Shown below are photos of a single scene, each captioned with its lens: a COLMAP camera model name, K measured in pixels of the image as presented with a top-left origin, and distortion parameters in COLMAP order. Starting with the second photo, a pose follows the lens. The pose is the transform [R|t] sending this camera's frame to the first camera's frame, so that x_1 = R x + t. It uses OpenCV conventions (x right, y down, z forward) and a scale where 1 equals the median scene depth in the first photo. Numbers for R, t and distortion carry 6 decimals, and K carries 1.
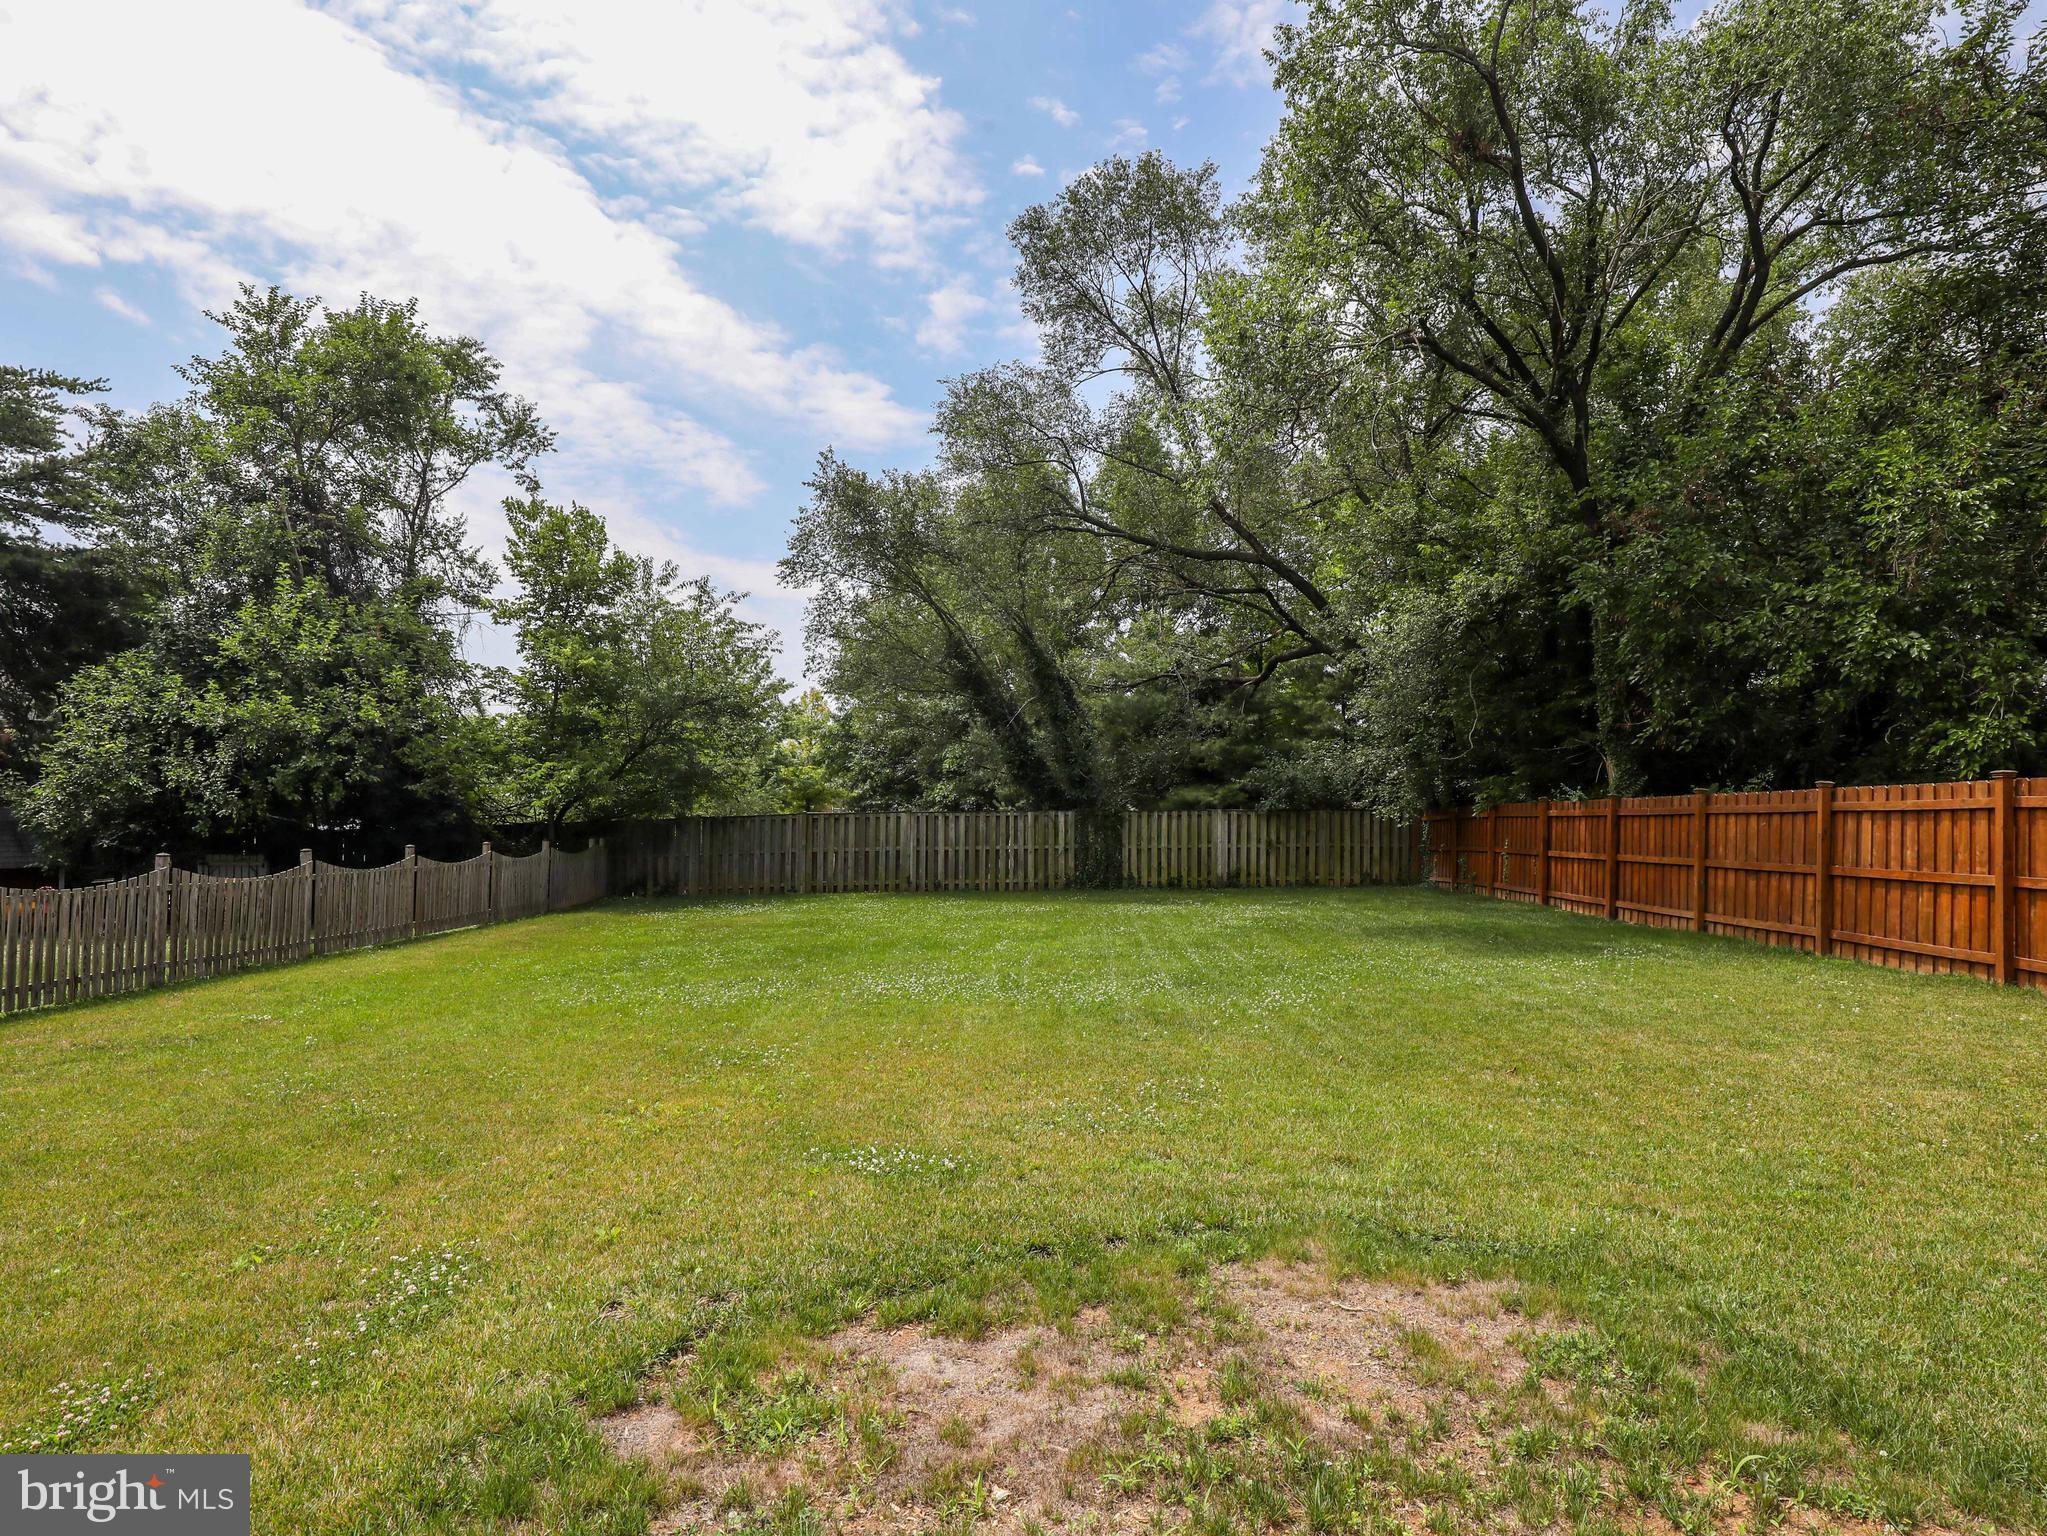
lens RADIAL K [[1100.4, 0, 1010.0], [0, 1100.4, 749.4], [0, 0, 1]] dist [-0.026509, 0.000725]
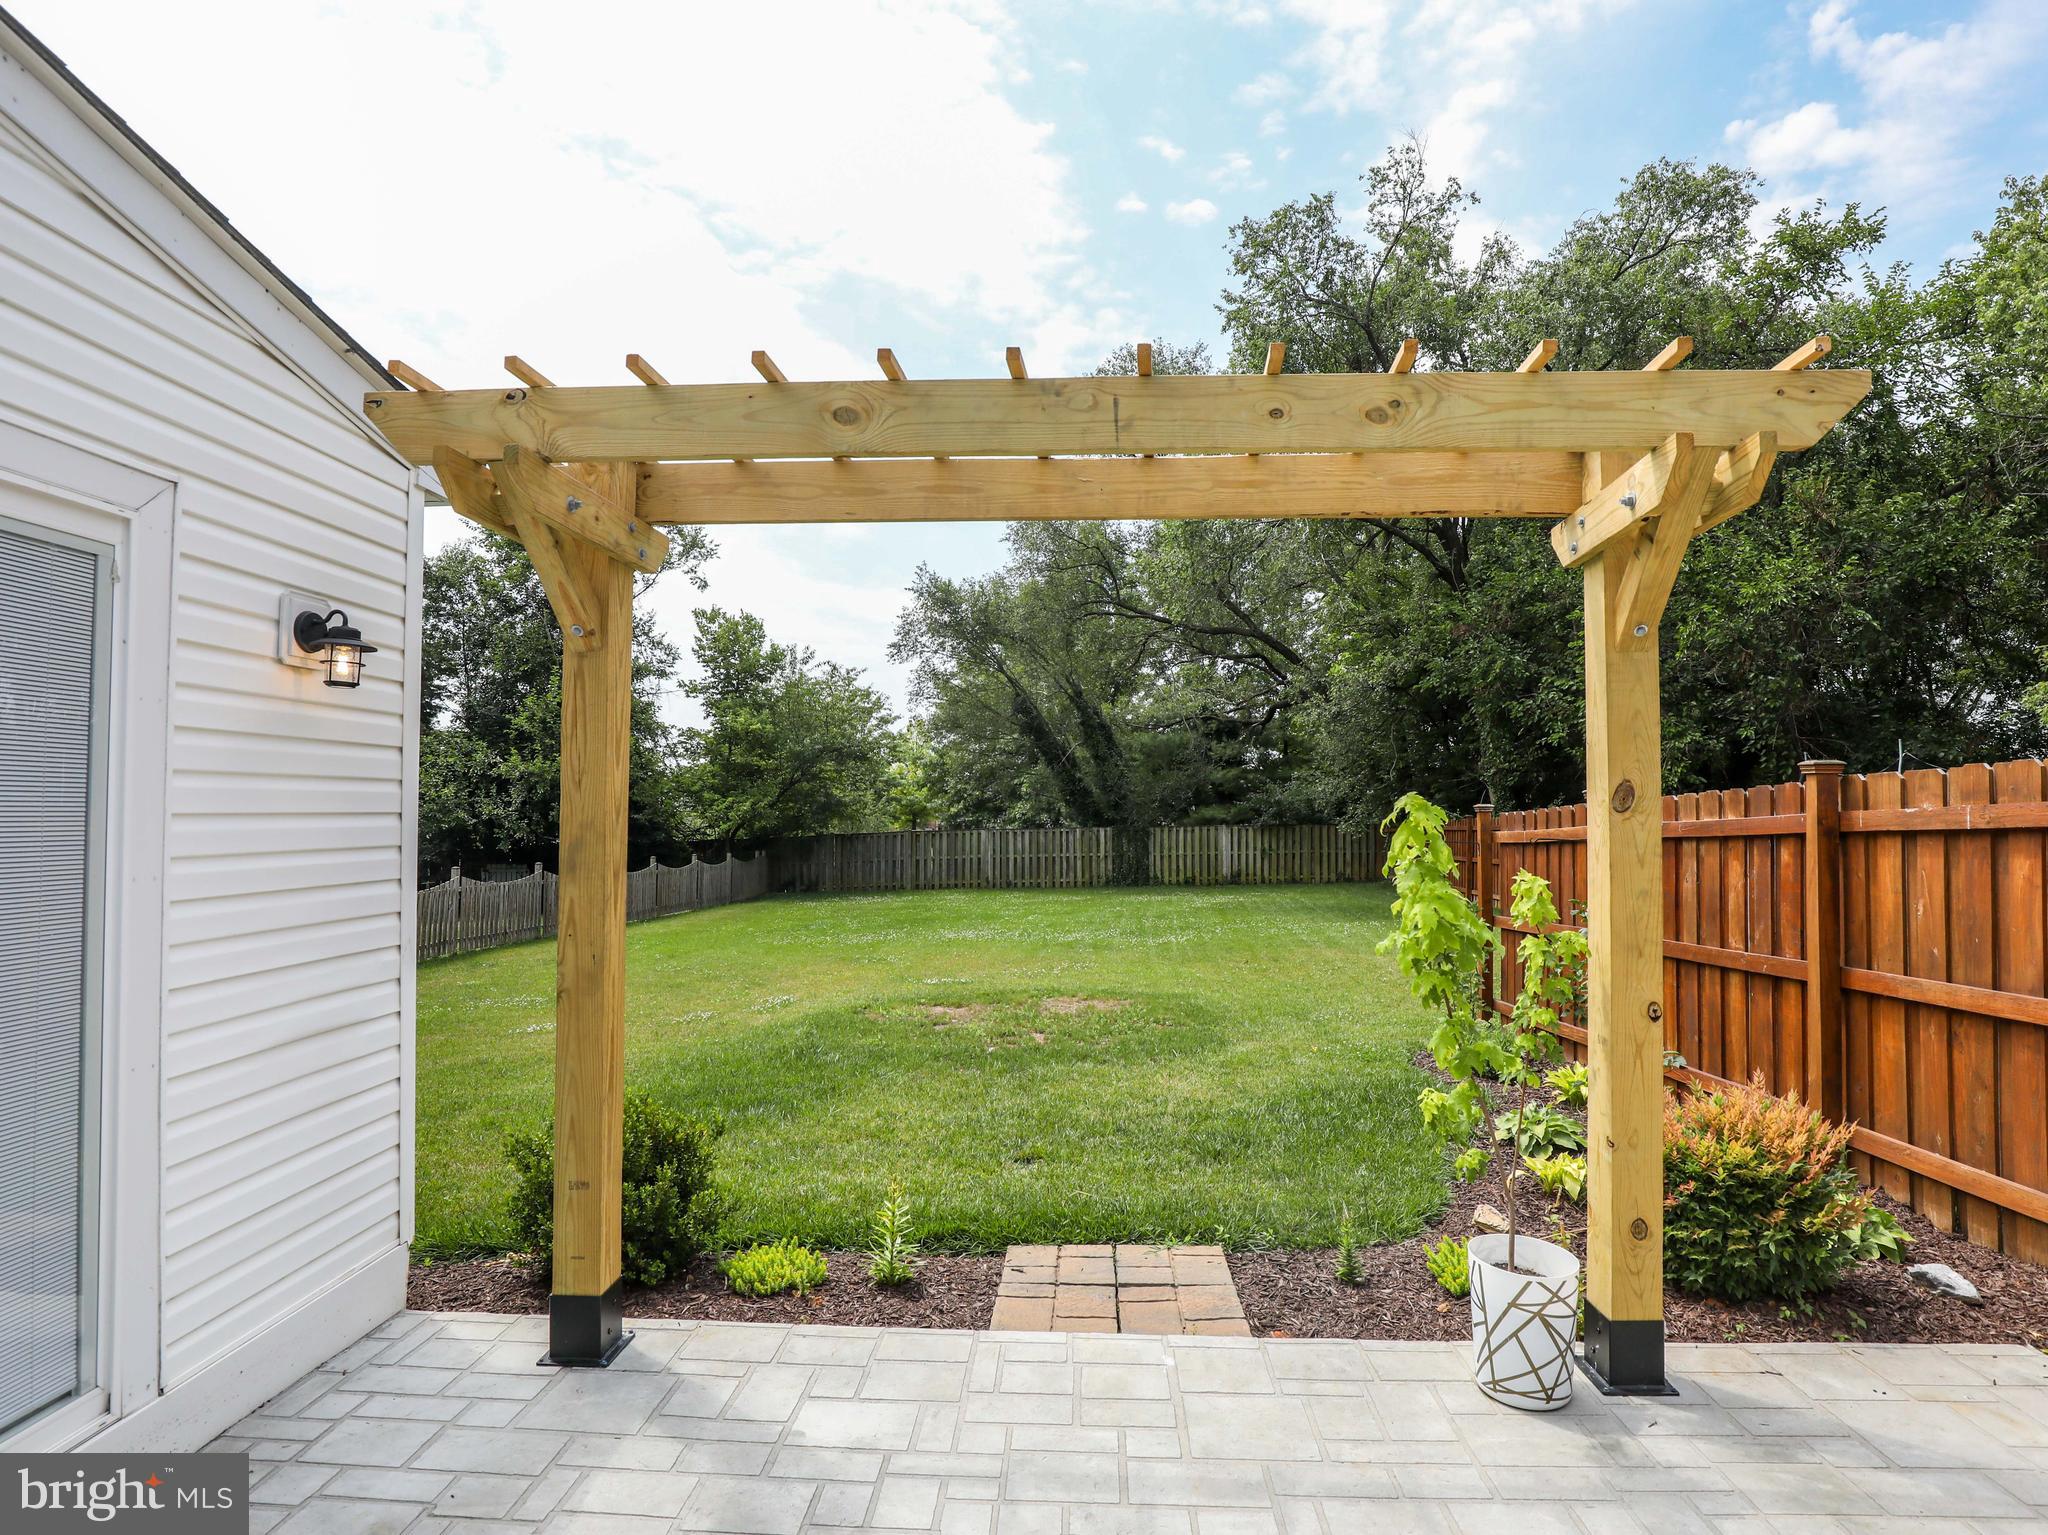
lens RADIAL K [[1063.8, 0, 1045.3], [0, 1063.8, 774.5], [0, 0, 1]] dist [-0.024441, 0.000901]
pose [[0.998125, -0.011150, -0.060192, 0.056469], [0.011974, 0.999839, 0.013351, -0.025472], [0.060033, -0.014046, 0.998098, -0.280722]]
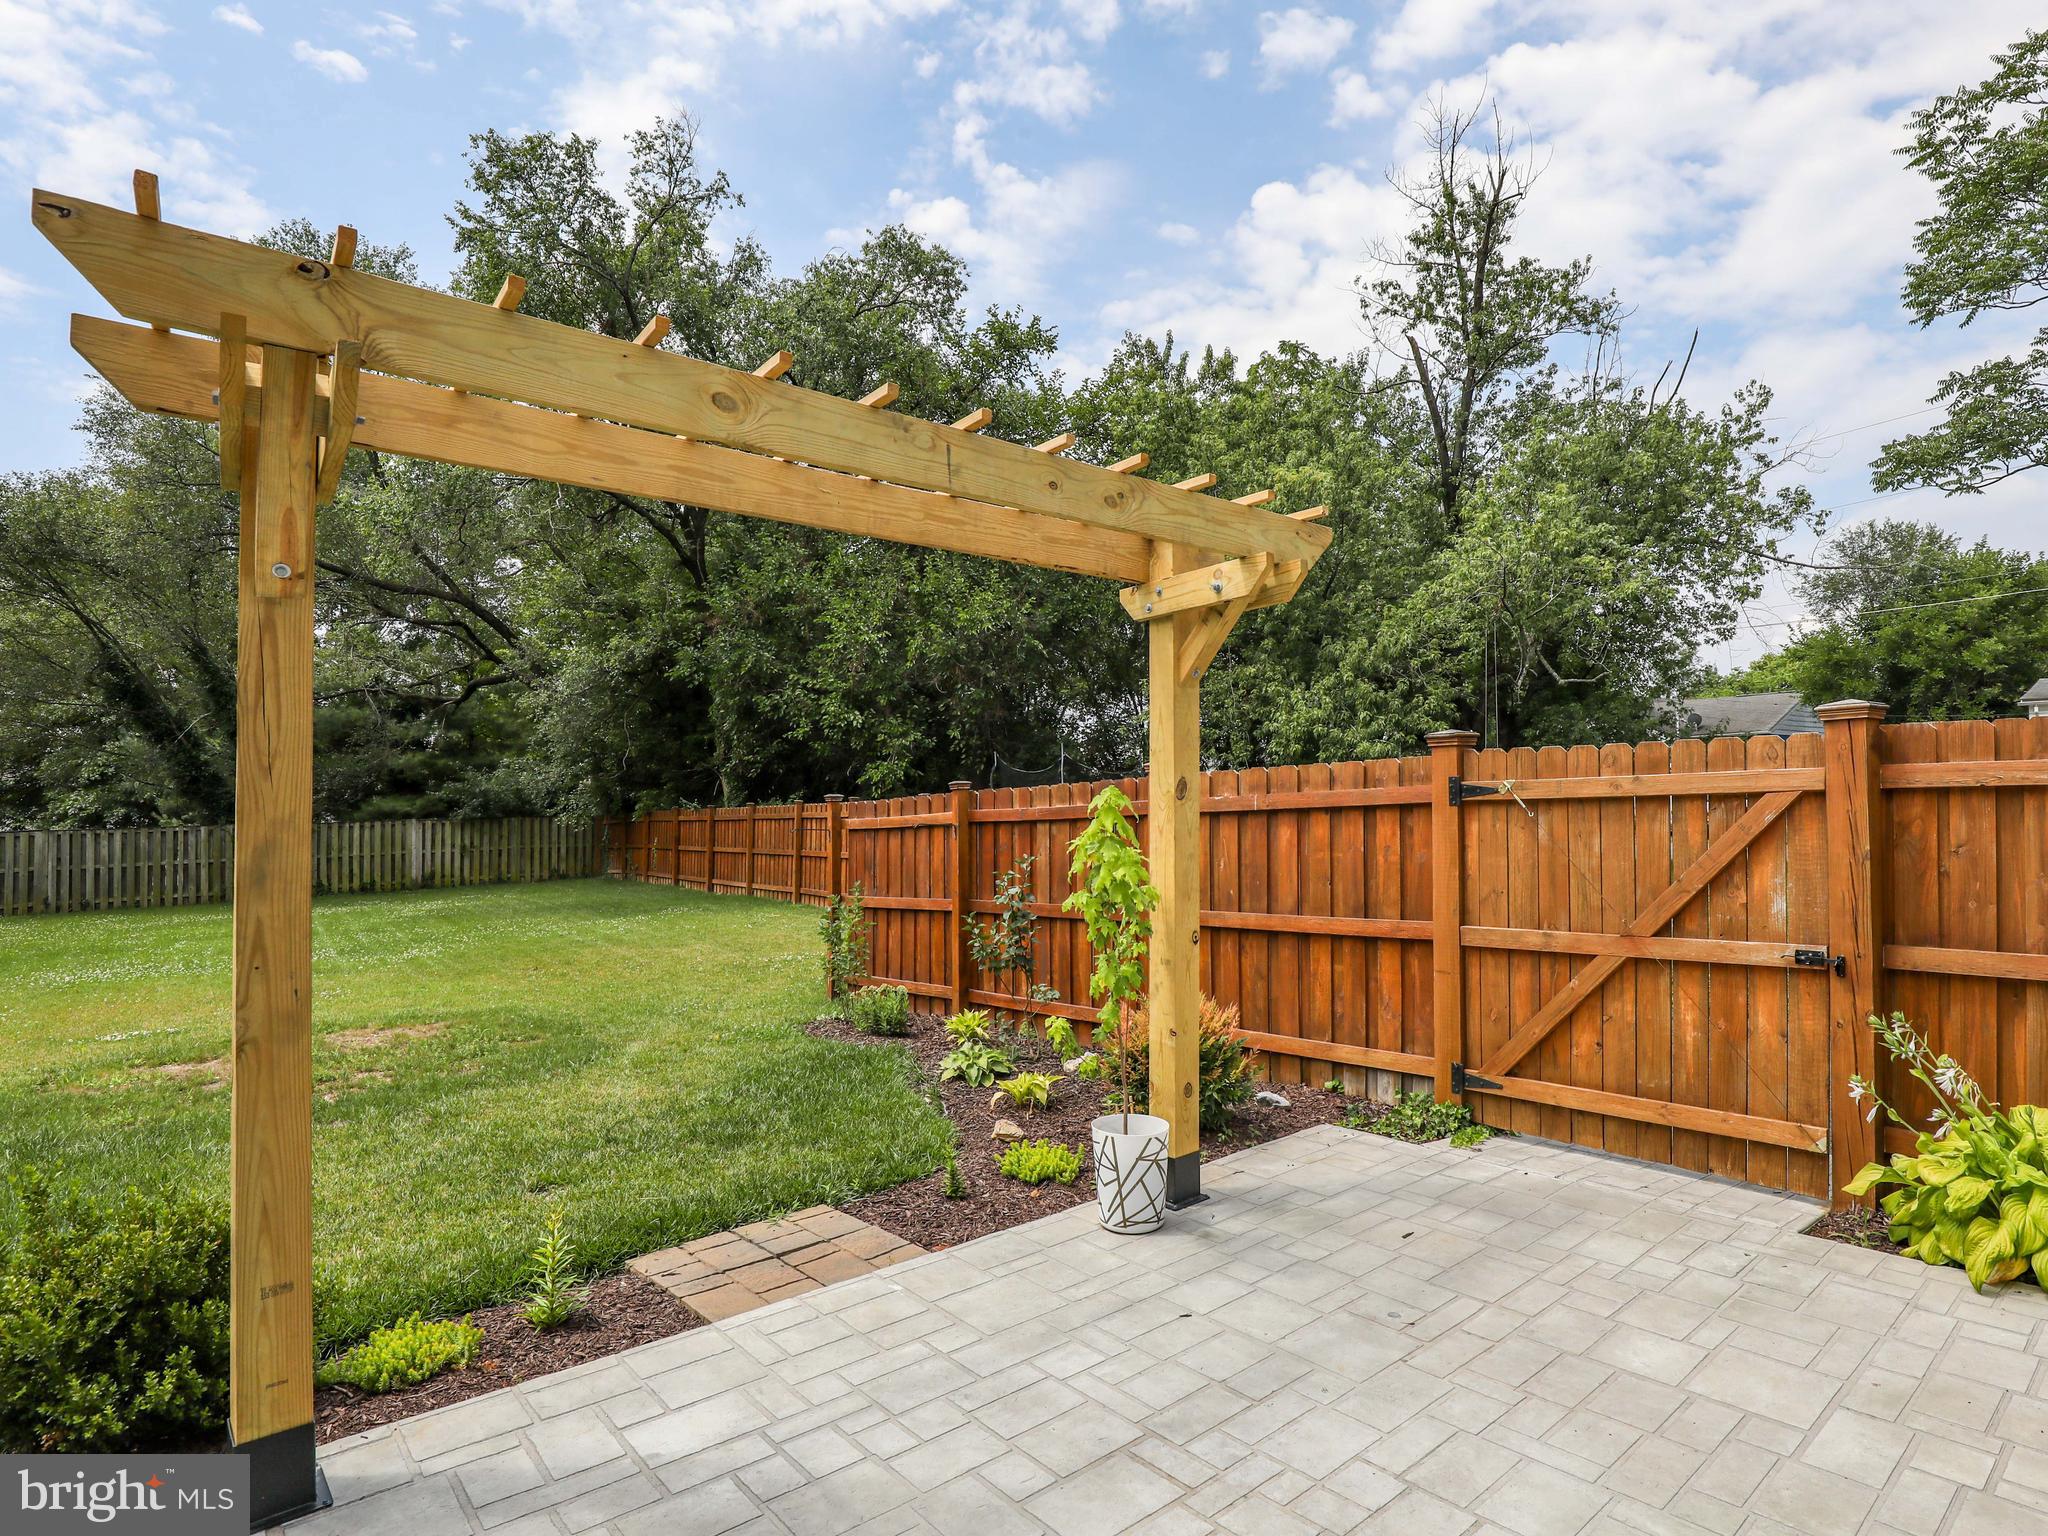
lens RADIAL K [[1103.7, 0, 1071.4], [0, 1103.7, 772.8], [0, 0, 1]] dist [-0.029183, 0.001841]
pose [[0.764994, -0.000138, 0.644037, -0.012957], [-0.016695, 0.999660, 0.020046, -0.026468], [-0.643821, -0.026087, 0.764732, -0.281749]]
